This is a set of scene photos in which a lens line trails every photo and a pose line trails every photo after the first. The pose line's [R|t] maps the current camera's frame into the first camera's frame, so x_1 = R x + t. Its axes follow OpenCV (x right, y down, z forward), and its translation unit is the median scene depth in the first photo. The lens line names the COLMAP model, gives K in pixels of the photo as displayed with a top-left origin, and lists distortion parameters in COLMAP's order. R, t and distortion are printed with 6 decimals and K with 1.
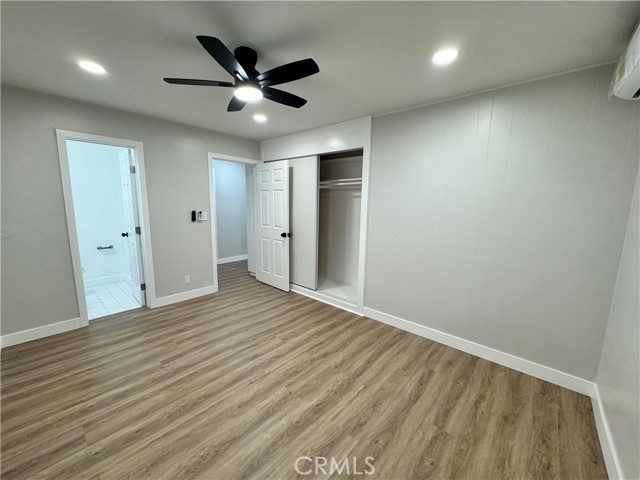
lens RADIAL K [[255.0, 0, 323.1], [0, 255.0, 240.9], [0, 0, 1]] dist [-0.003026, -0.000250]
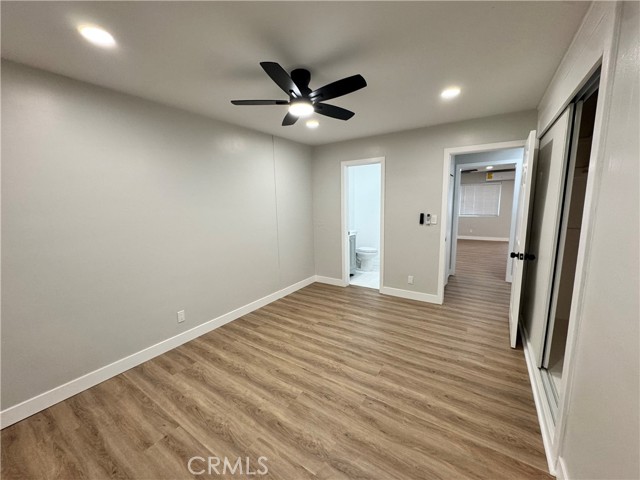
lens RADIAL K [[255.0, 0, 316.8], [0, 255.0, 239.6], [0, 0, 1]] dist [-0.003026, -0.000250]
pose [[0.122441, 0.120051, -0.985188, 0.601818], [-0.126862, 0.986408, 0.104433, -0.097806], [0.984334, 0.112196, 0.136006, 0.670879]]
